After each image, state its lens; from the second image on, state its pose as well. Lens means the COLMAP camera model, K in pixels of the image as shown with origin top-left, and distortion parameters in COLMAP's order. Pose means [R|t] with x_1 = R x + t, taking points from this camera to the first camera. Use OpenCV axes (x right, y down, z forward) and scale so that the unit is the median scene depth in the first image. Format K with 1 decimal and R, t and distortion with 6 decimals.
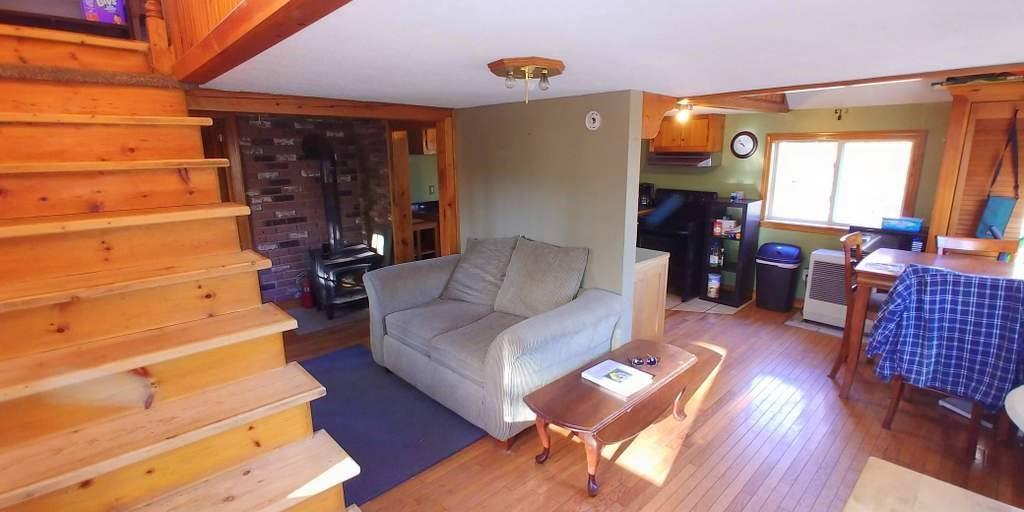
lens RADIAL K [[461.3, 0, 512.0], [0, 461.3, 256.0], [0, 0, 1]] dist [-0.051784, 0.020218]
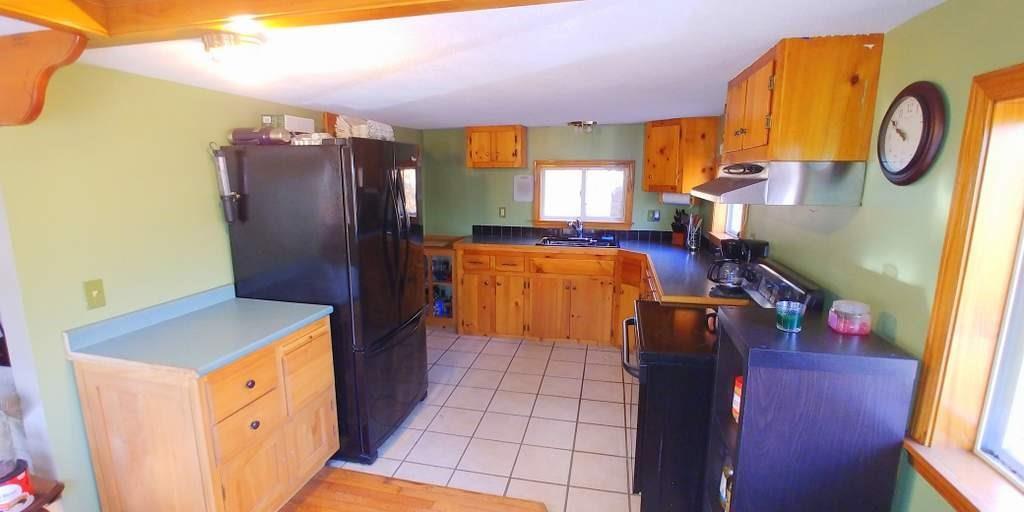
lens RADIAL K [[453.1, 0, 512.0], [0, 453.1, 256.0], [0, 0, 1]] dist [-0.049437, 0.008737]
pose [[0.556728, 0.164781, -0.814188, 0.605085], [-0.201272, 0.977681, 0.060244, -0.146644], [0.805943, 0.130334, 0.577468, 0.686948]]
